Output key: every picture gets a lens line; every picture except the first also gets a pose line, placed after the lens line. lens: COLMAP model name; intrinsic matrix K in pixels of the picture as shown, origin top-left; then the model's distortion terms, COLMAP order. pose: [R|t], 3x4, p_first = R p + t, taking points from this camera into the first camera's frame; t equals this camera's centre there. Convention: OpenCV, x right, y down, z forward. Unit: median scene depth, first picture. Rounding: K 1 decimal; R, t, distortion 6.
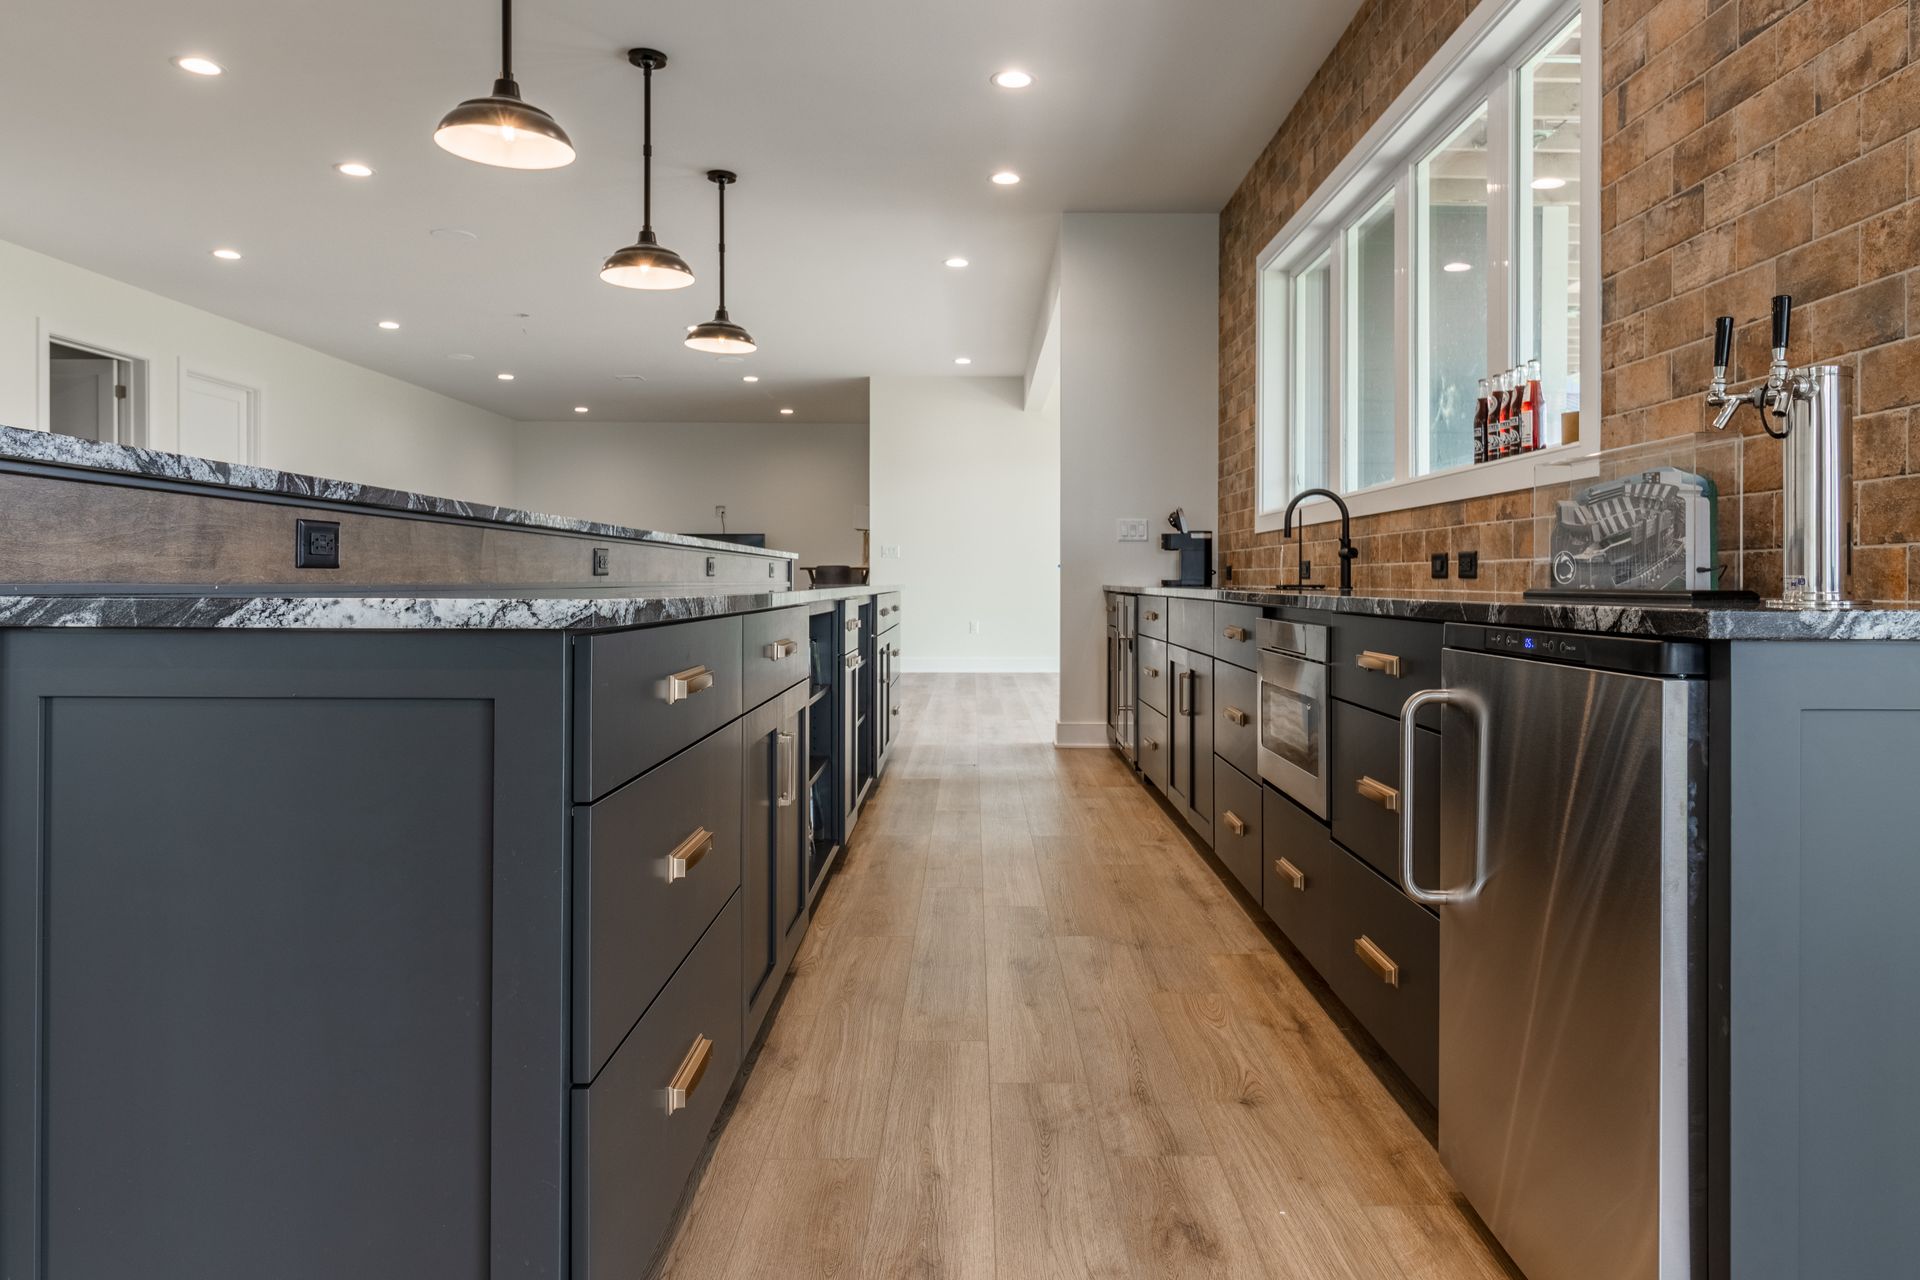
lens RADIAL K [[1227.2, 0, 961.4], [0, 1227.2, 578.7], [0, 0, 1]] dist [-0.002687, -0.004921]
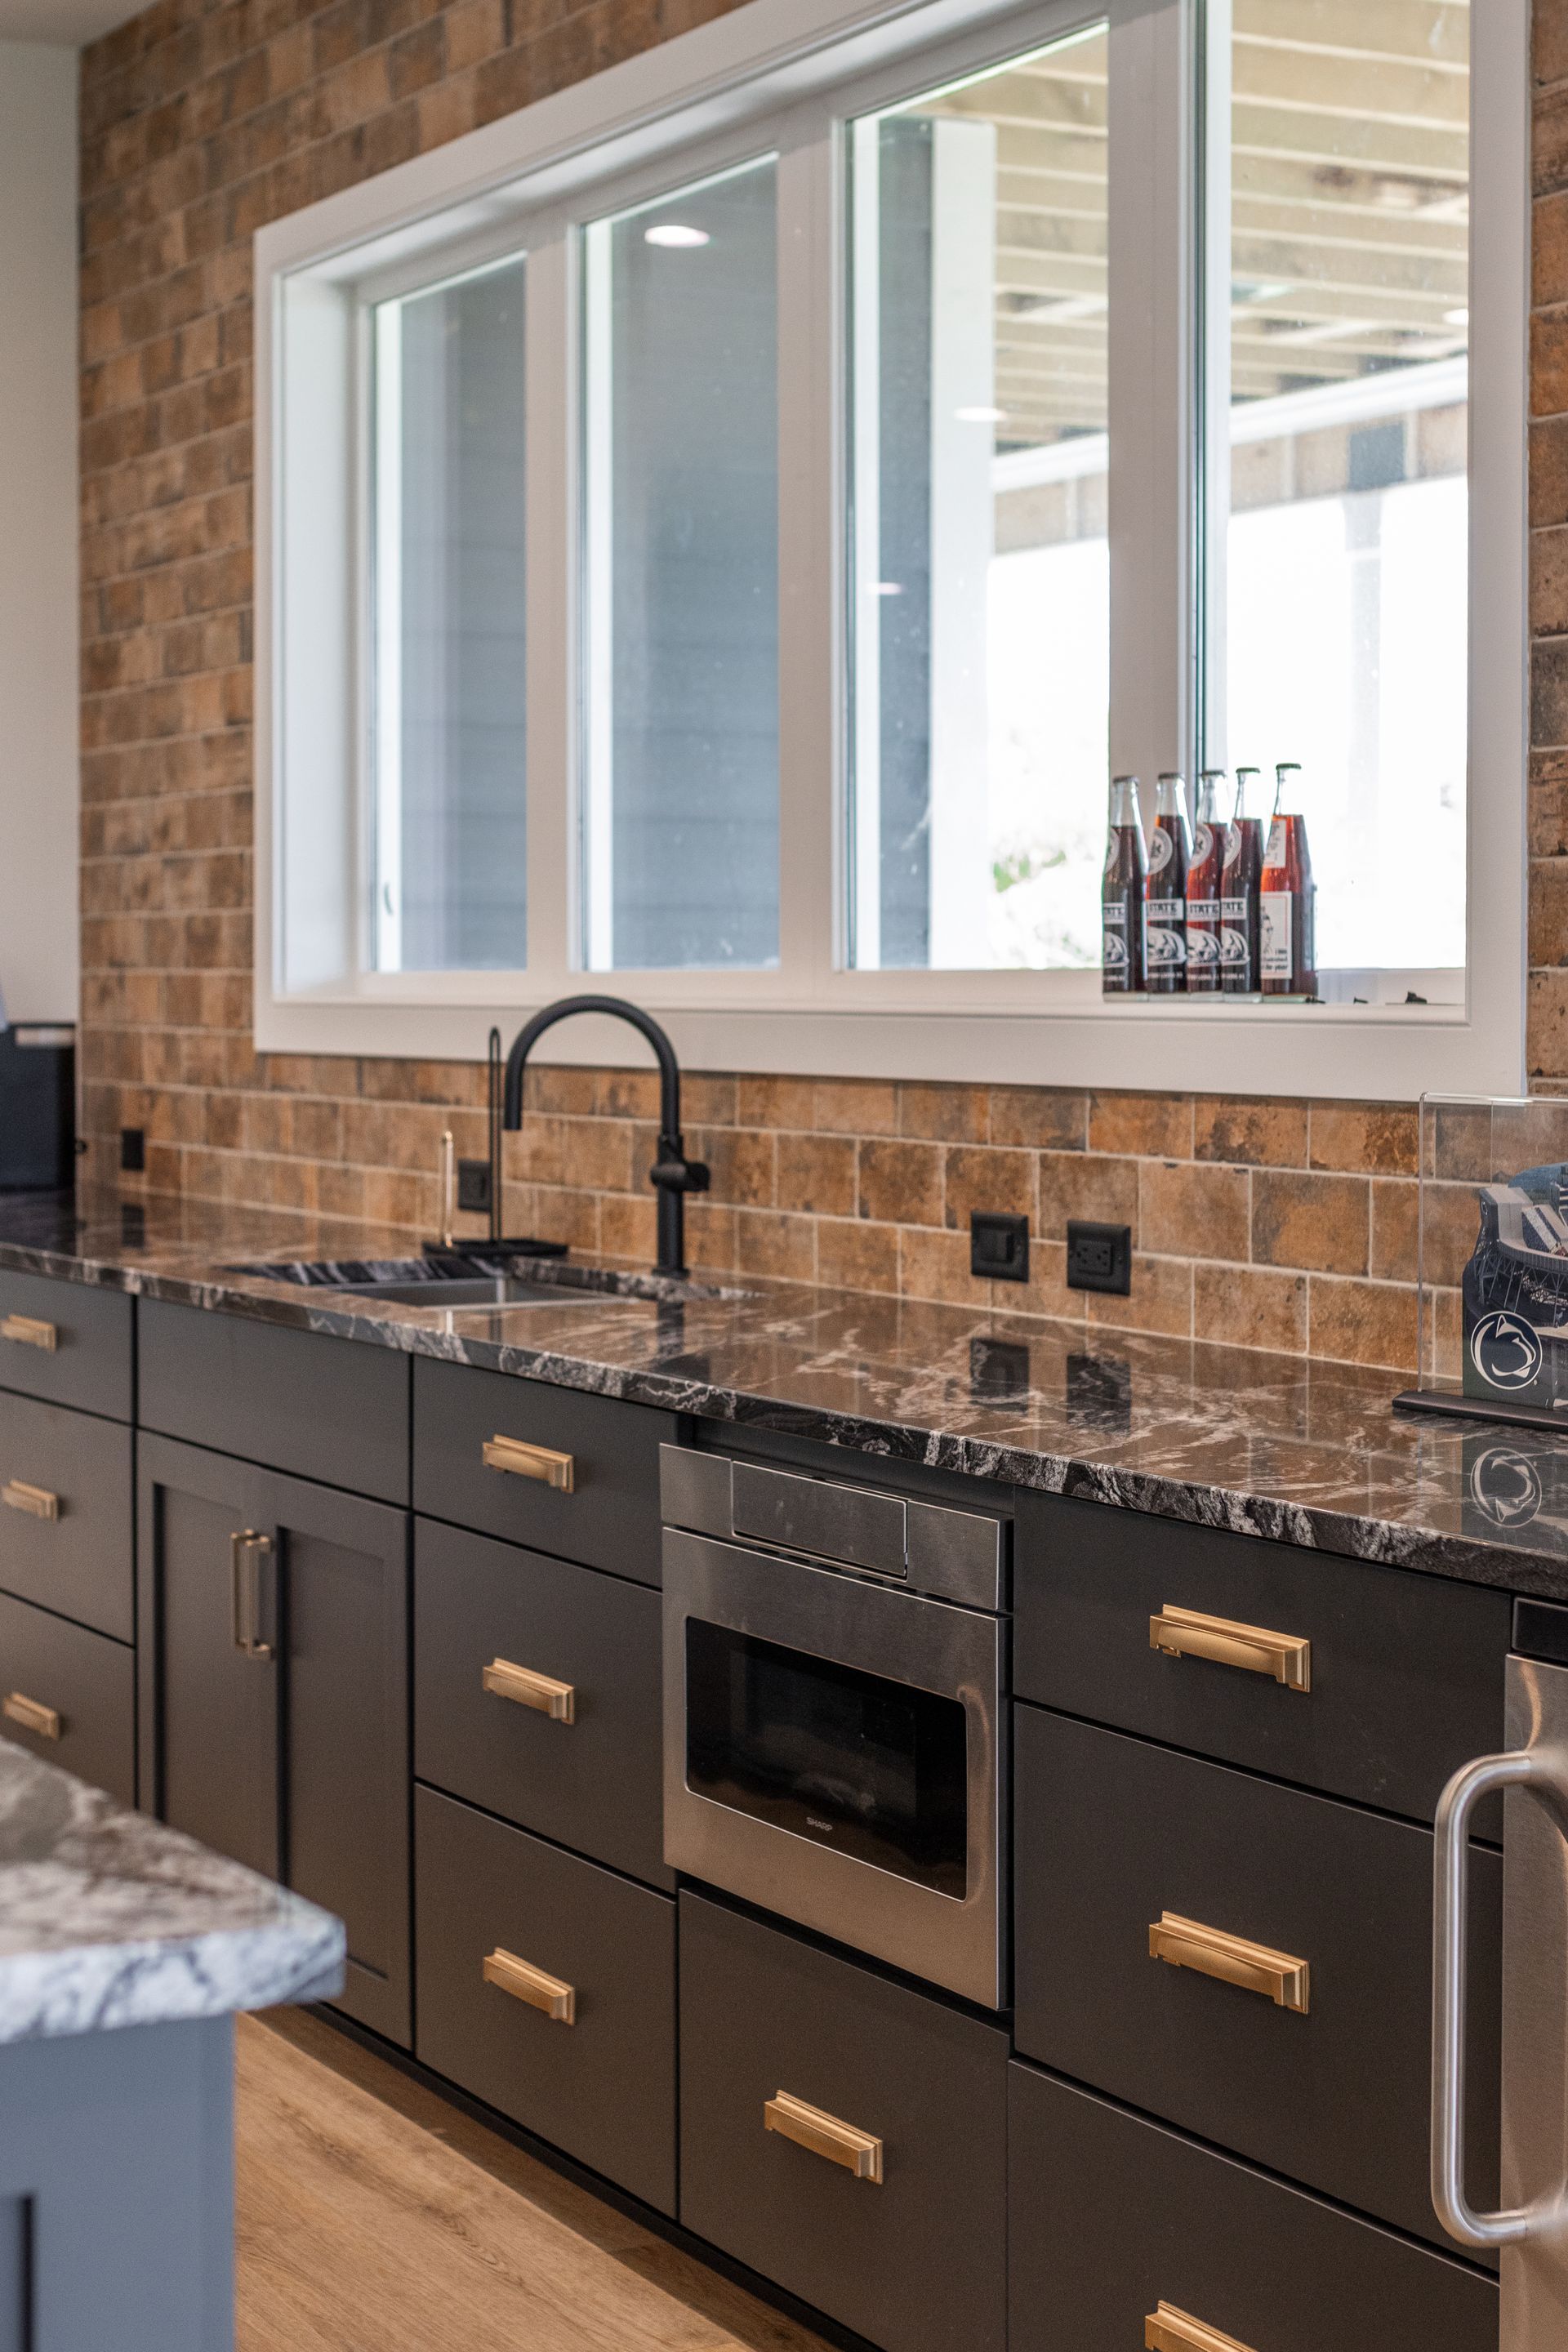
lens RADIAL K [[3963.4, 0, 782.1], [0, 3963.4, 1081.0], [0, 0, 1]] dist [0.002724, -0.062241]
pose [[0.876242, -0.016848, 0.481577, -0.279639], [0.003024, 0.999561, 0.029469, -0.104500], [-0.481862, -0.024366, 0.875908, -0.052523]]
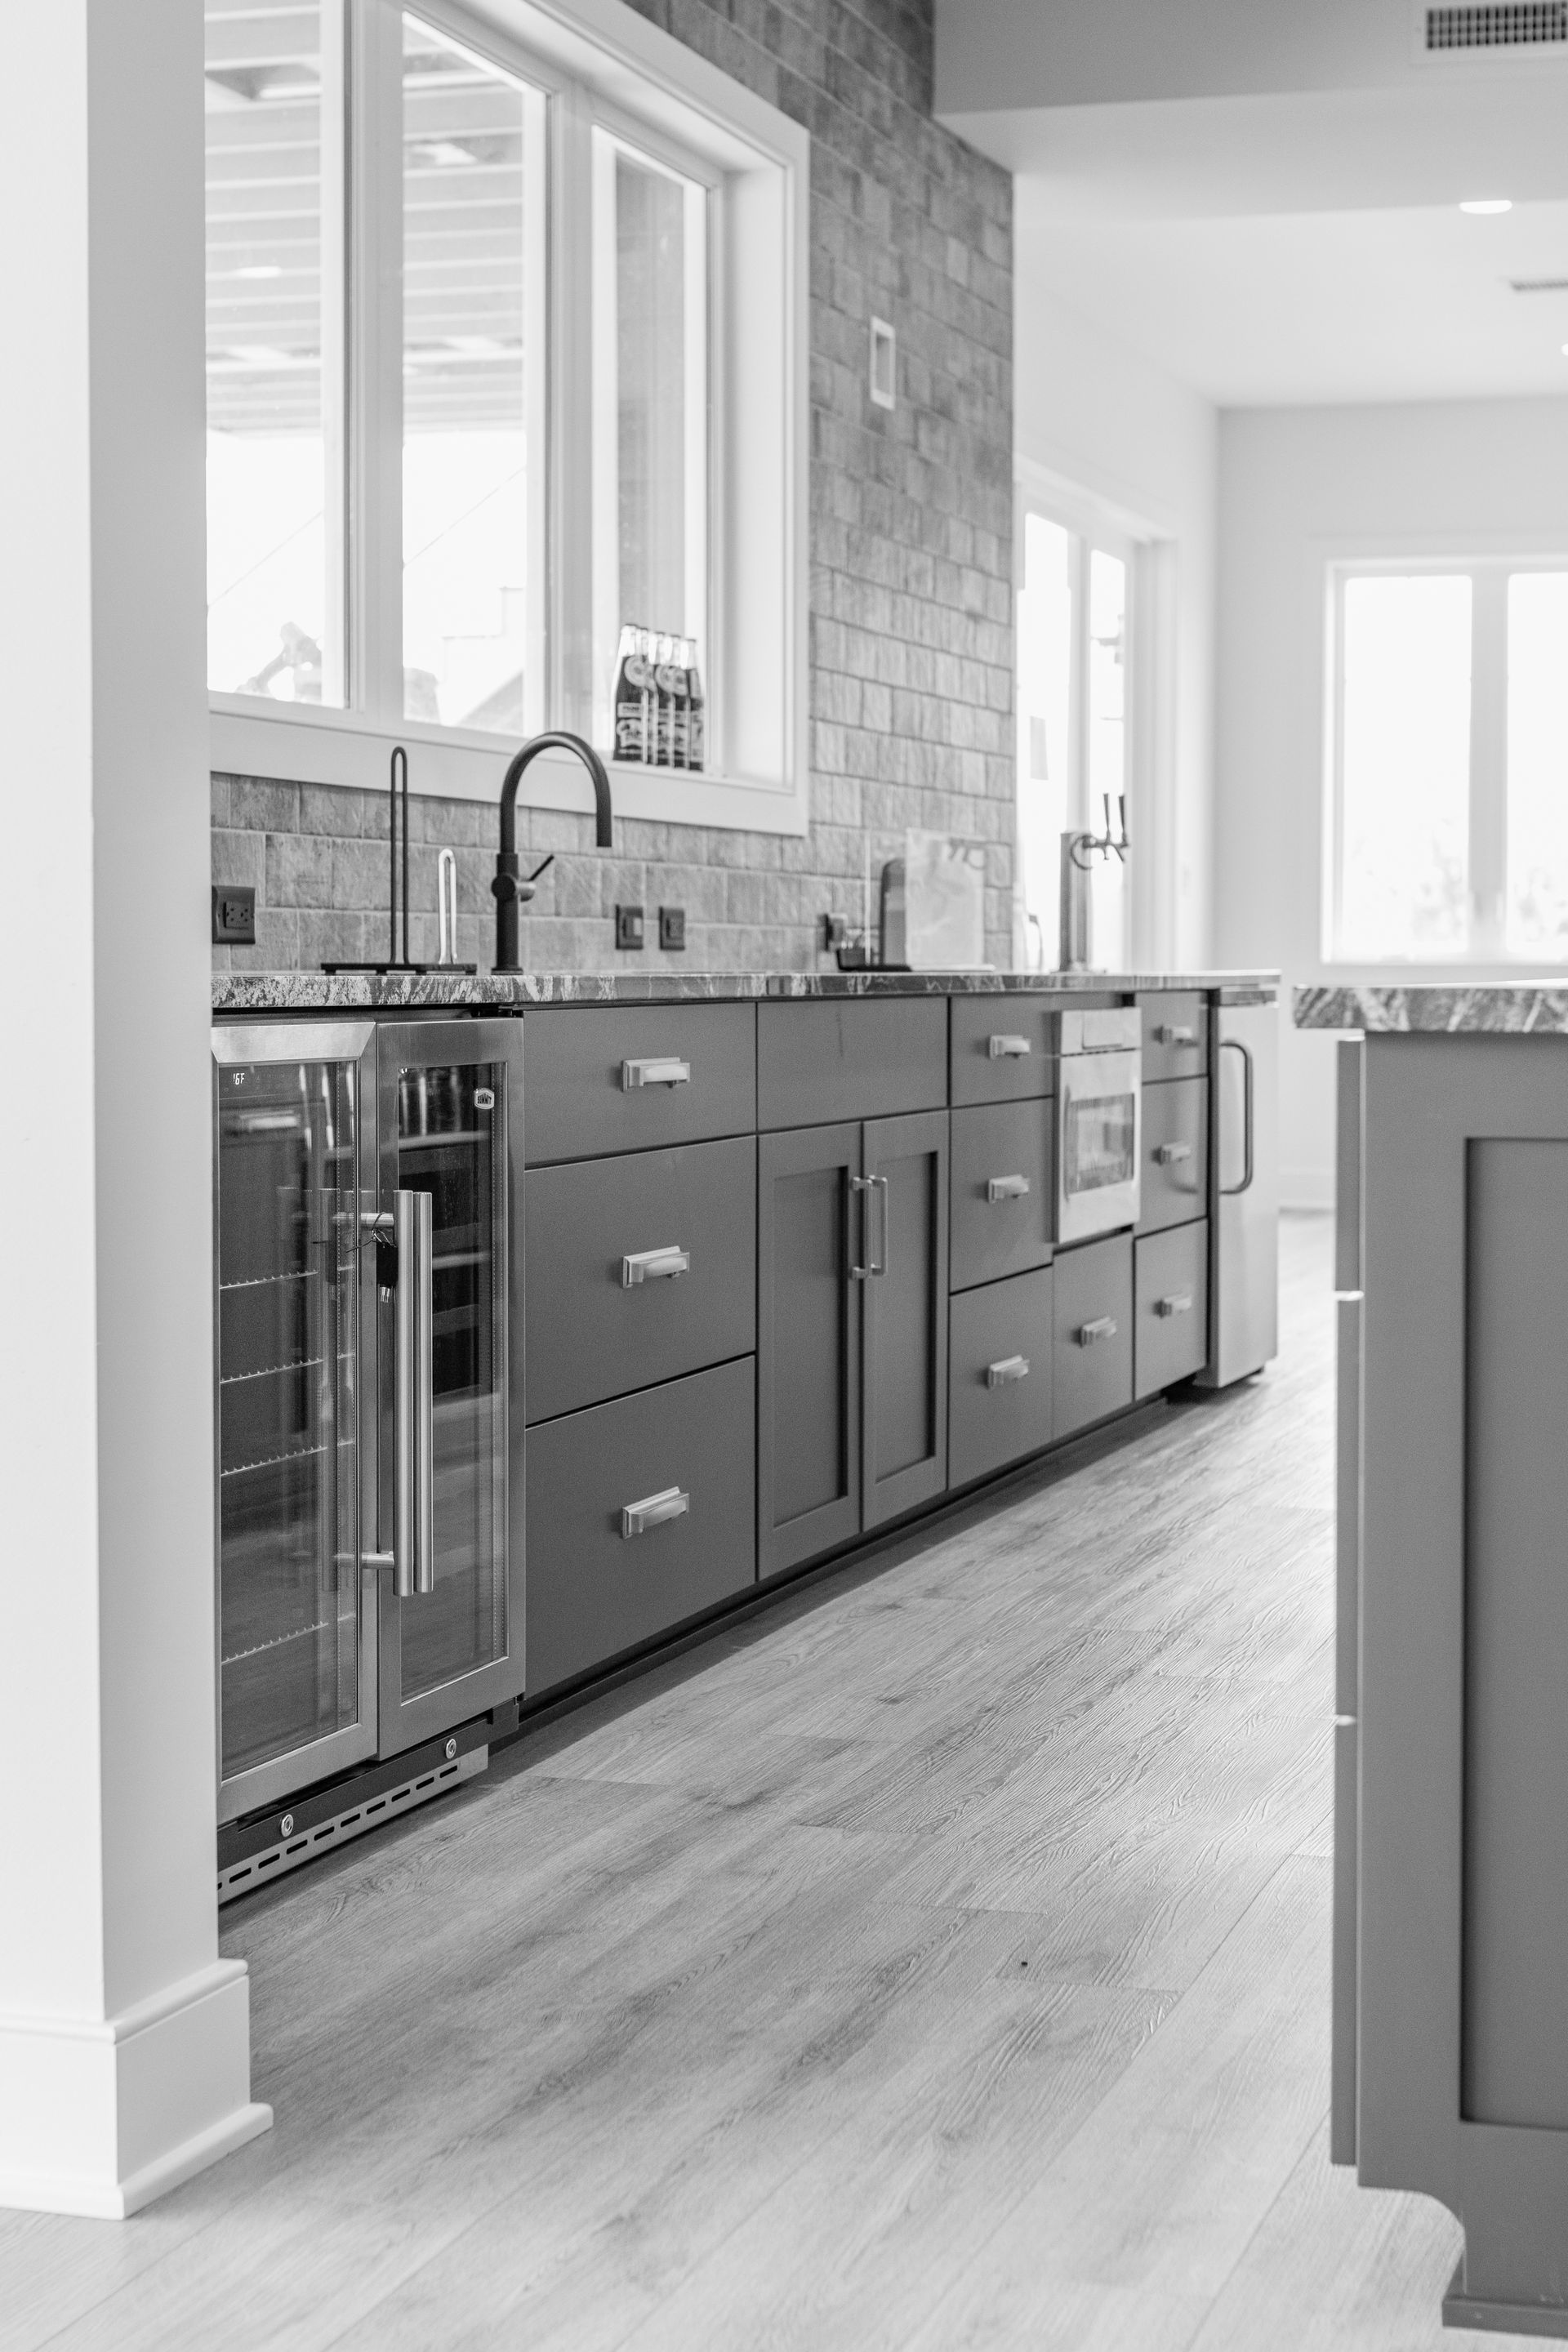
lens RADIAL K [[3642.9, 0, 784.0], [0, 3642.9, 1176.0], [0, 0, 1]] dist [0.020052, -0.083021]
pose [[-0.949575, -0.033540, 0.311742, -0.229167], [-0.015421, 0.998055, 0.060407, 0.001346], [-0.313161, 0.052554, -0.948245, 2.757115]]
